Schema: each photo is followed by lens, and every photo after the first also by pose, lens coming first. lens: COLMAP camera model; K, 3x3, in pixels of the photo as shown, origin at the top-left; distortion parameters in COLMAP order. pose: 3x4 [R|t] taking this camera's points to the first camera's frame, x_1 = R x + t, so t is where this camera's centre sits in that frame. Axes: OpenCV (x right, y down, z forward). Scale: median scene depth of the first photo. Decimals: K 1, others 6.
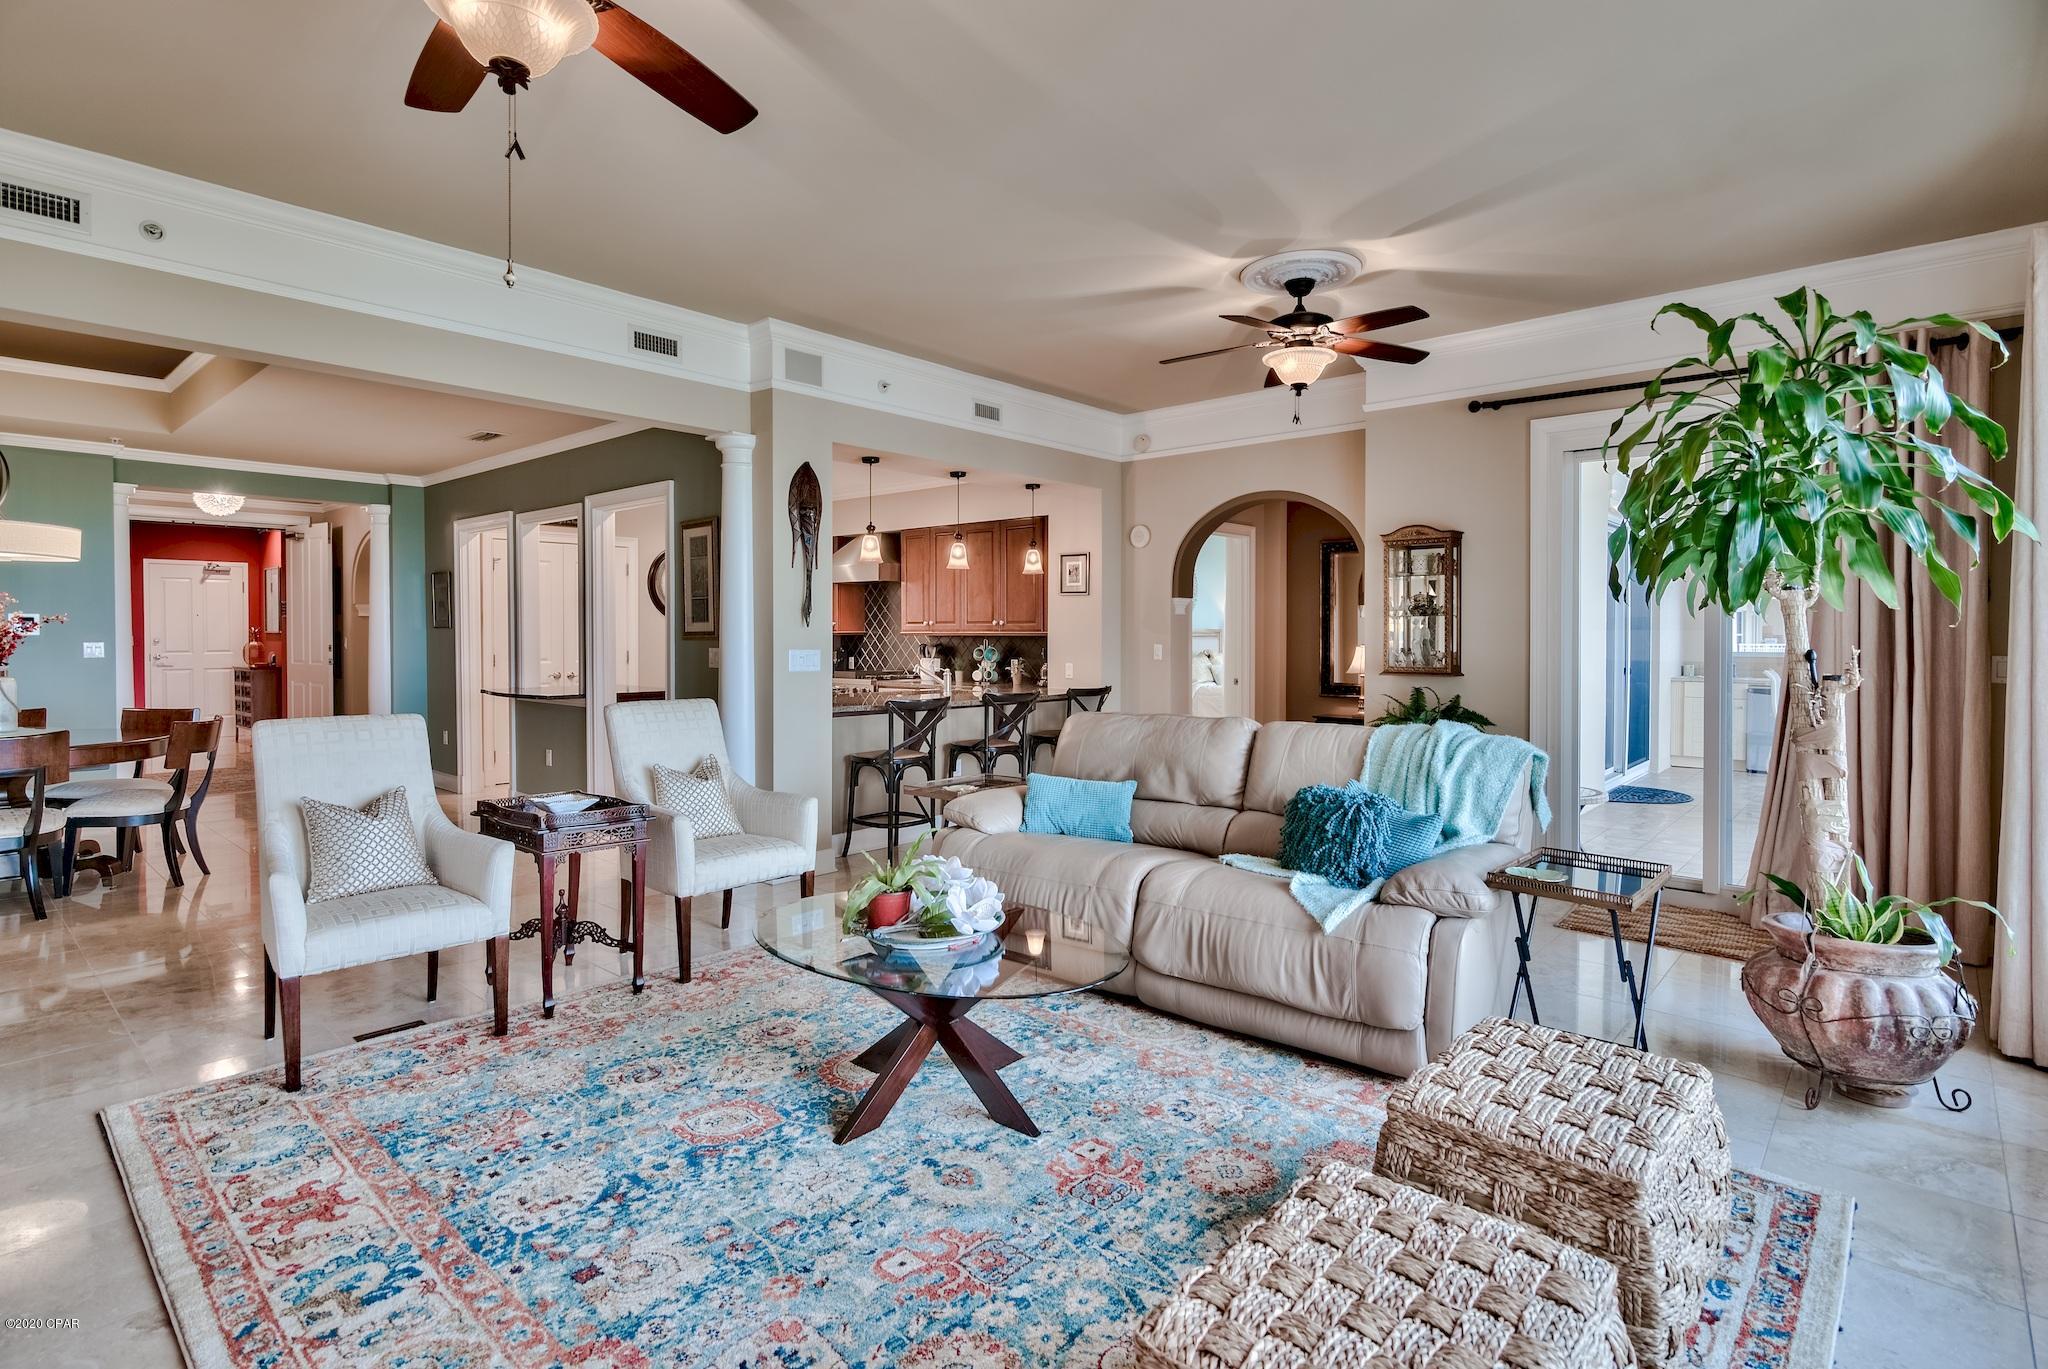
lens RADIAL K [[1010.5, 0, 1020.3], [0, 1010.5, 684.2], [0, 0, 1]] dist [-0.003398, -0.000047]
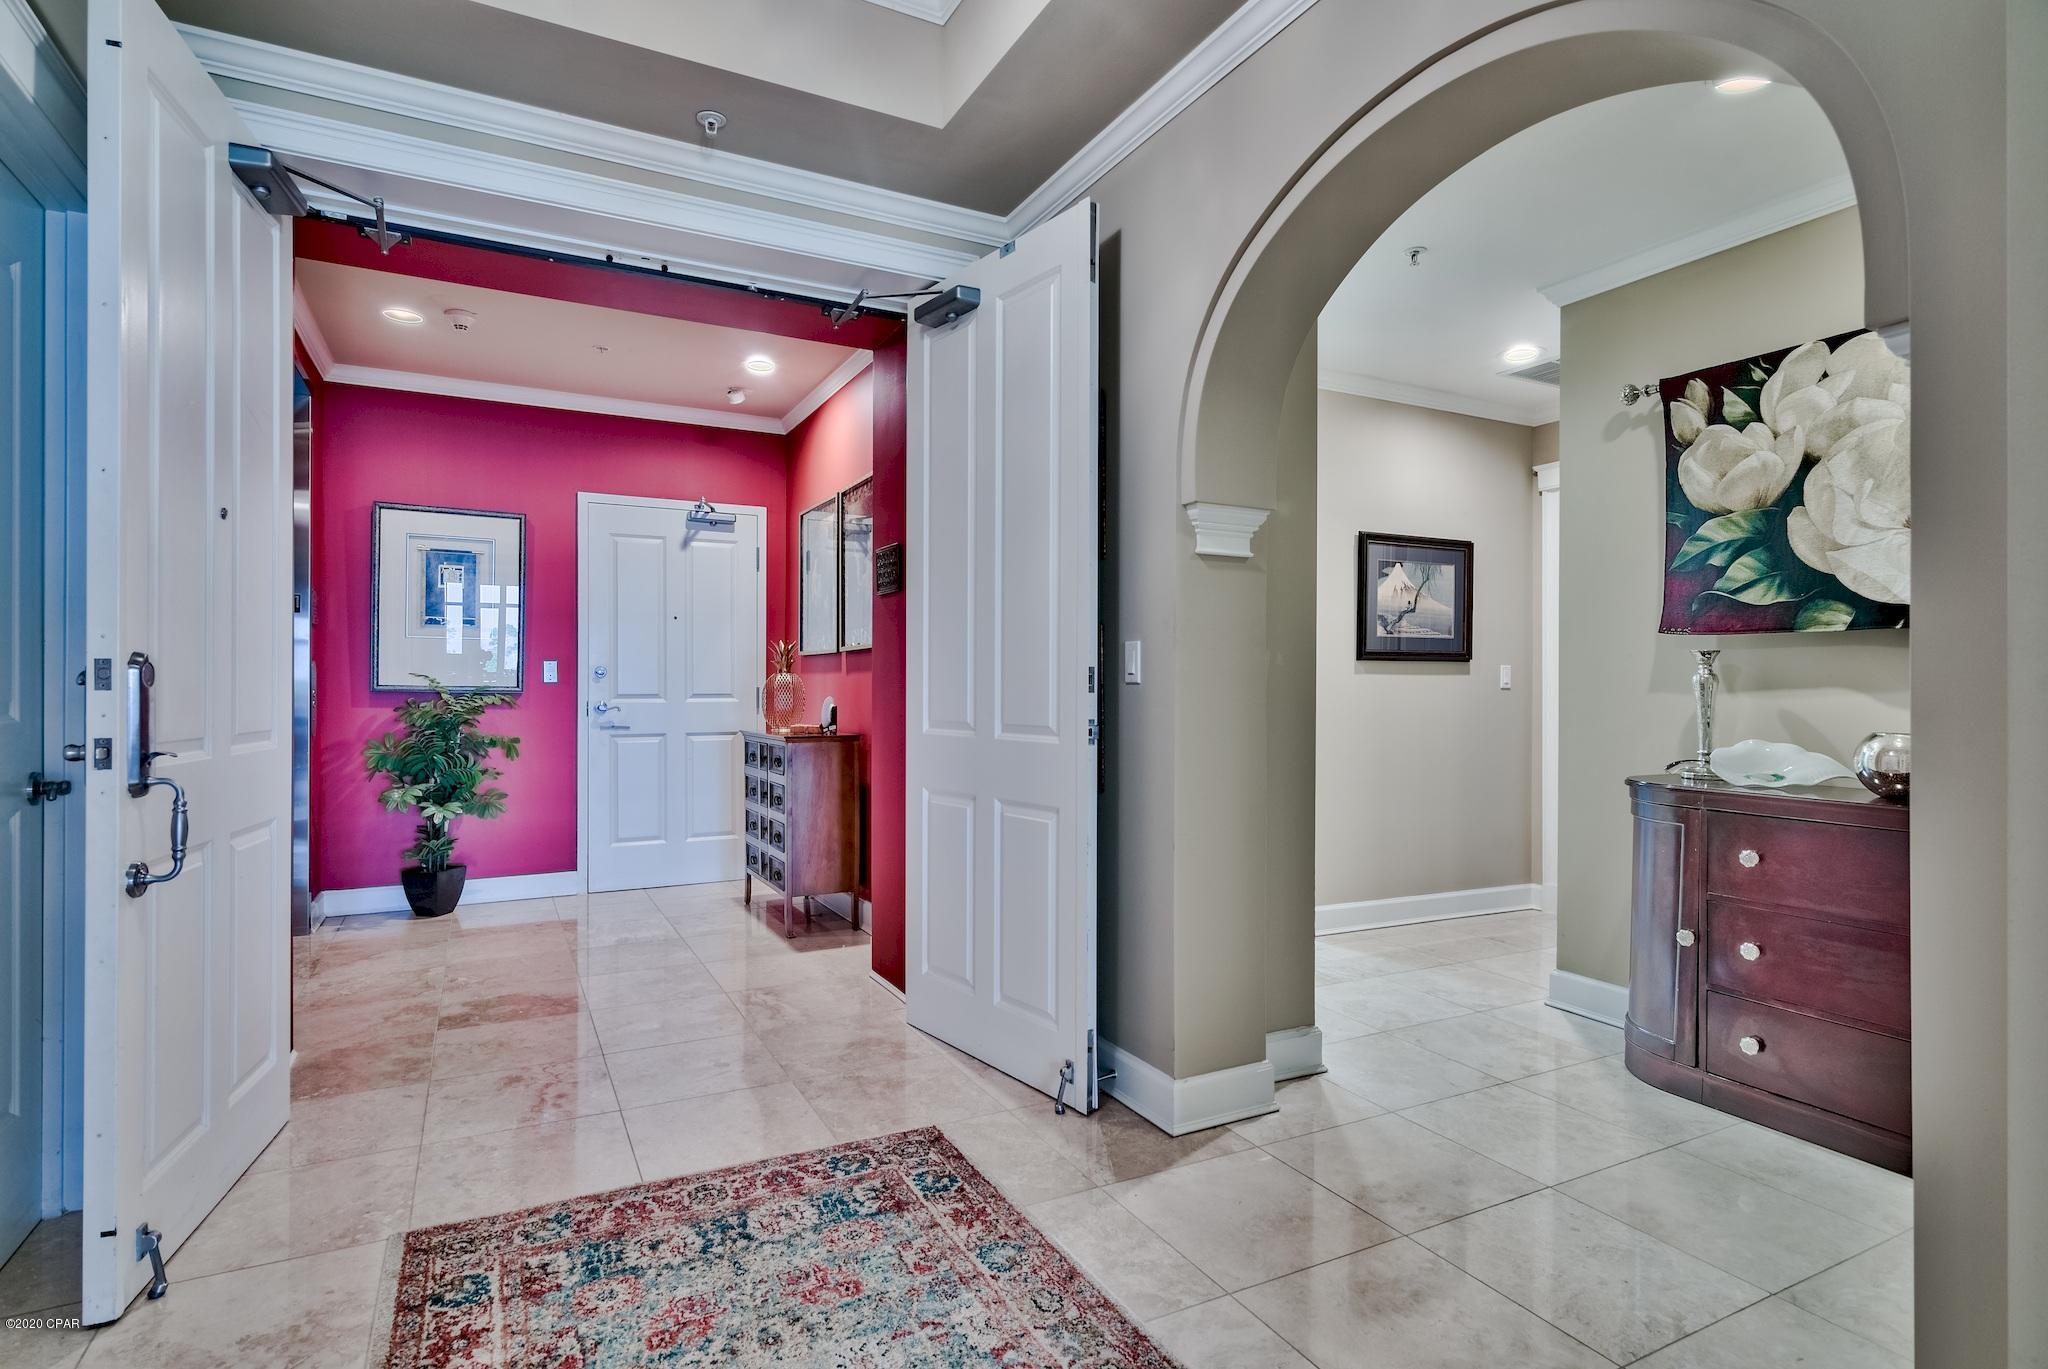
lens RADIAL K [[1036.6, 0, 1024.0], [0, 1036.6, 684.5], [0, 0, 1]] dist [0.001317, -0.000071]
pose [[0.934204, 0.000579, -0.356738, -2.276889], [-0.019214, 0.998629, -0.048696, -0.080548], [0.356221, 0.052347, 0.932934, 2.803327]]
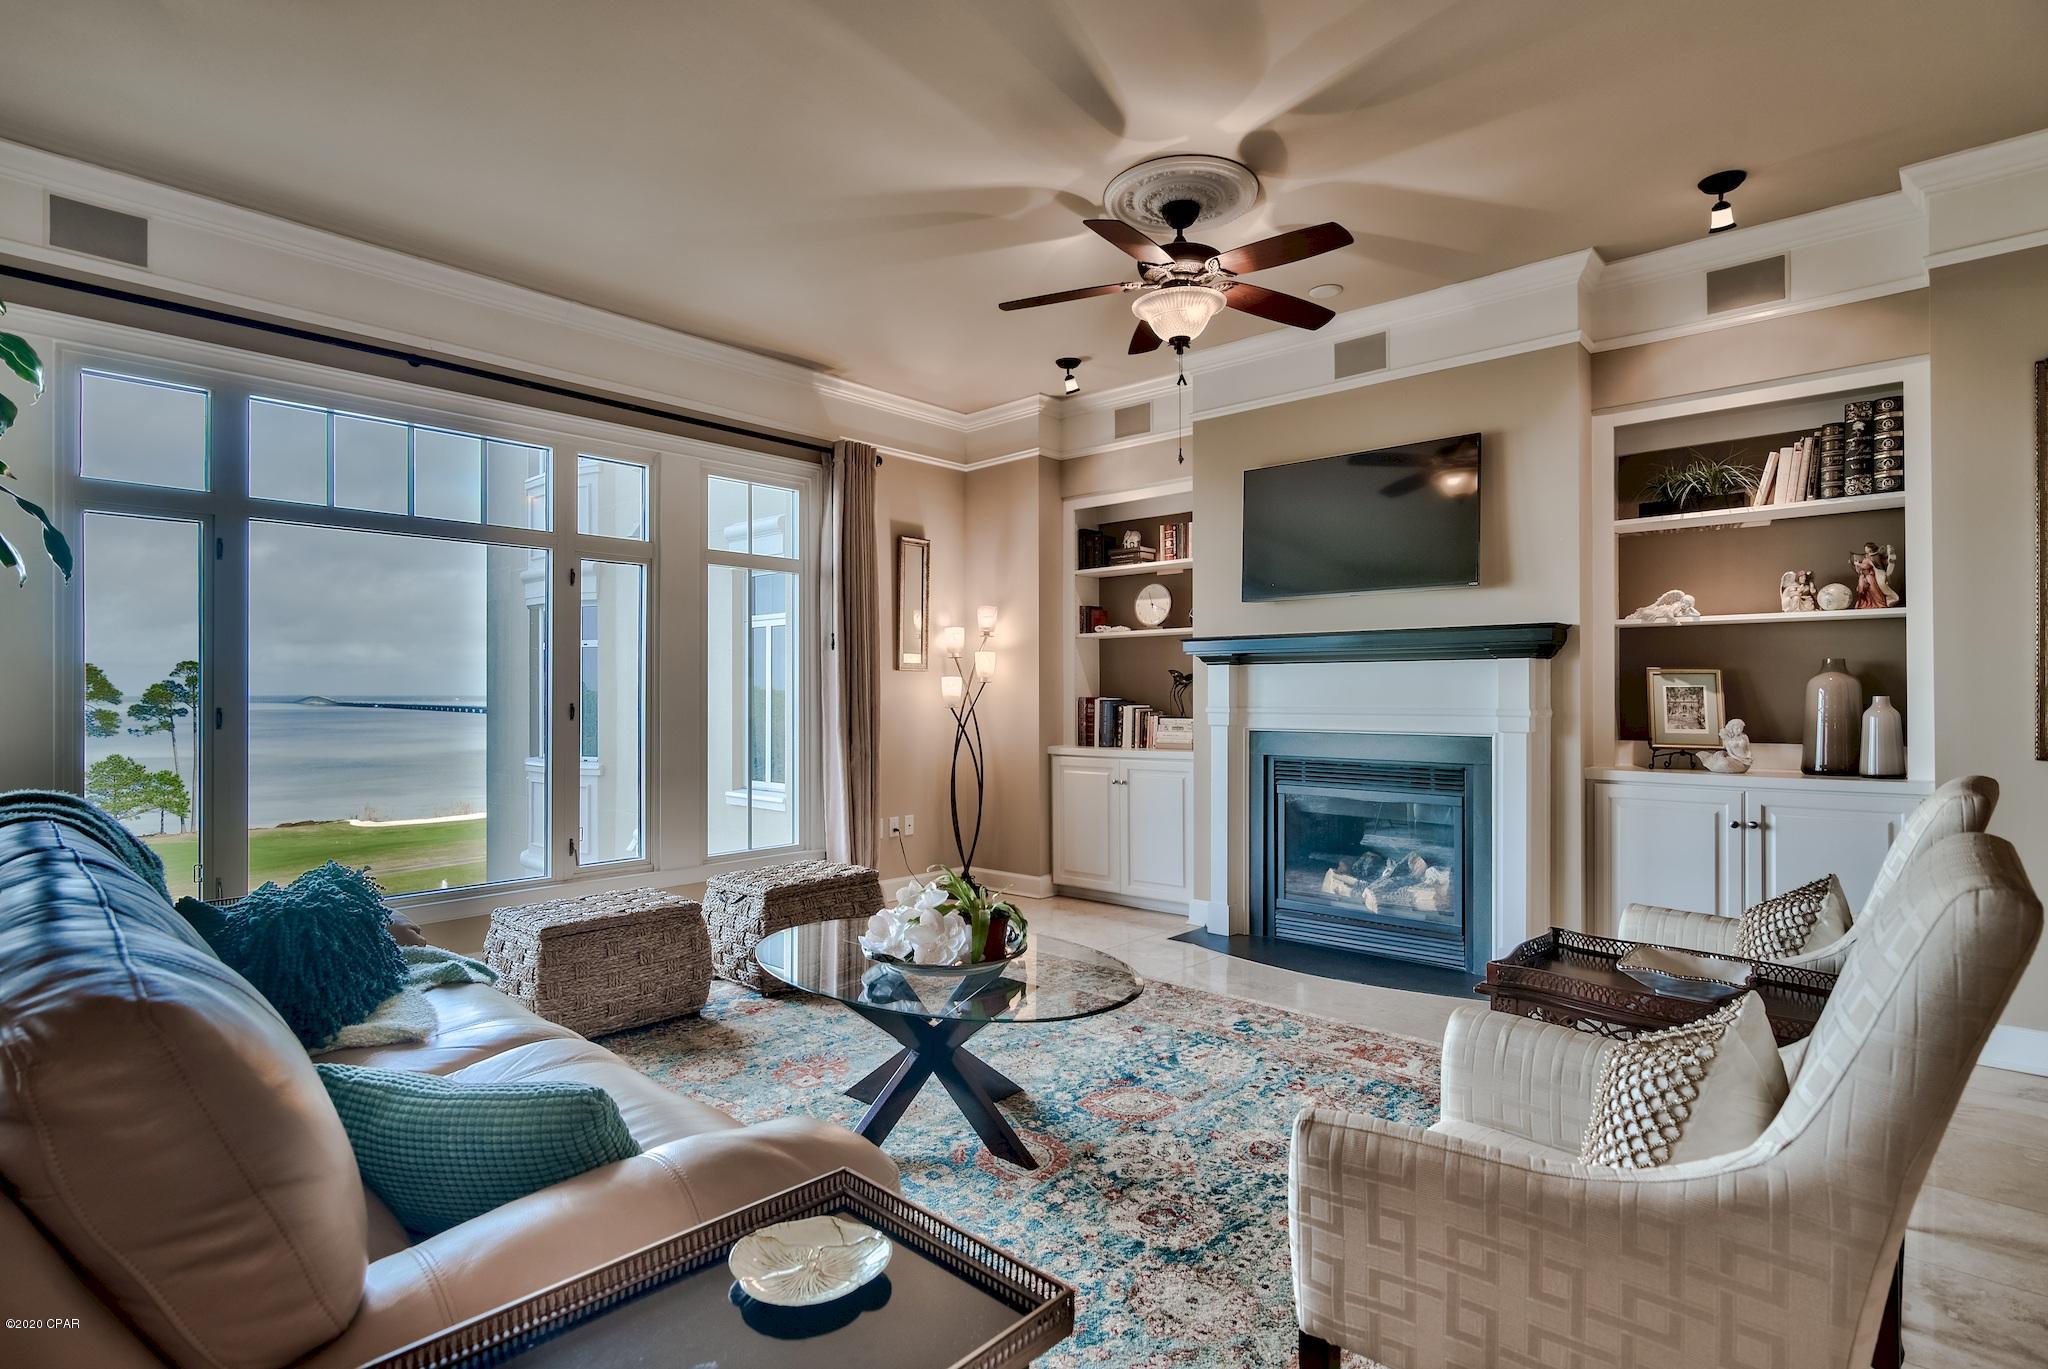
lens RADIAL K [[1022.4, 0, 1011.1], [0, 1022.4, 692.4], [0, 0, 1]] dist [-0.002775, -0.000341]
pose [[-0.999872, 0.000974, 0.015953, -0.185713], [0.001729, 0.998876, 0.047362, -0.058101], [-0.015889, 0.047383, -0.998750, 2.104658]]
